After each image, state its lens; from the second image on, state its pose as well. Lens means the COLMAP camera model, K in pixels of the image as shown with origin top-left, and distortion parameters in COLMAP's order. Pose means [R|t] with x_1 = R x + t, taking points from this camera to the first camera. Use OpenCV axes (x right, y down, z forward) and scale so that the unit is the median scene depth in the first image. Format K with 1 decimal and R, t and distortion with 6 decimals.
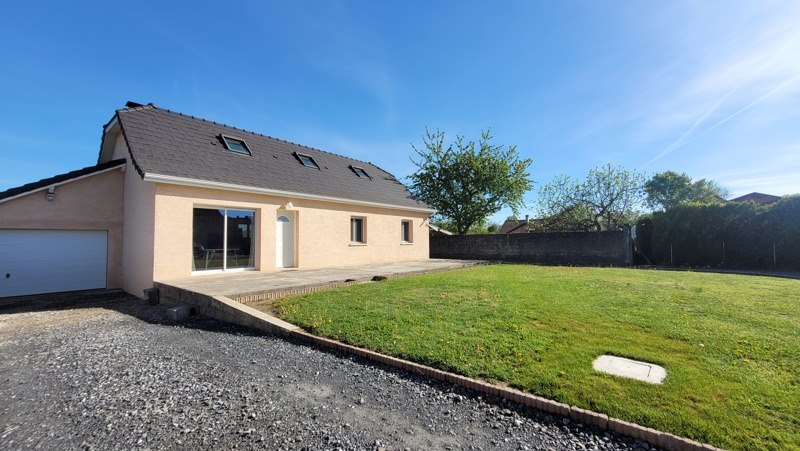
lens RADIAL K [[315.8, 0, 400.0], [0, 315.8, 225.5], [0, 0, 1]] dist [0.000019, -0.000658]
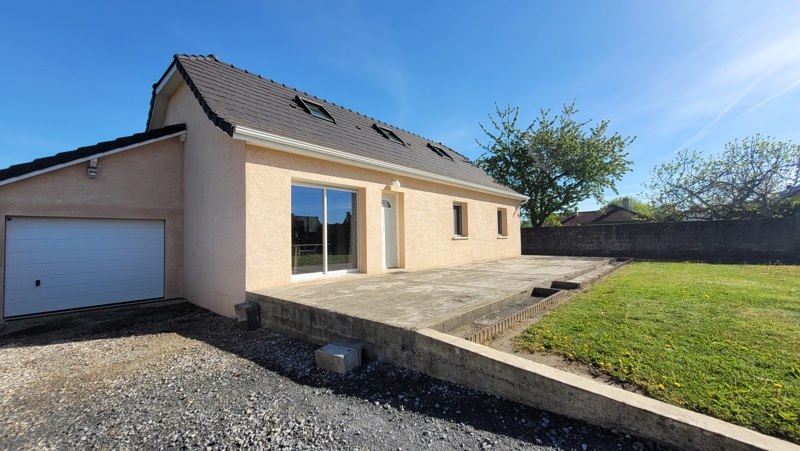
lens RADIAL K [[315.8, 0, 400.0], [0, 315.8, 225.5], [0, 0, 1]] dist [0.000019, -0.000658]
pose [[0.999143, -0.010290, -0.040095, -0.333642], [0.010693, 0.999894, 0.009848, 0.026137], [0.039989, -0.010268, 0.999147, 0.270918]]
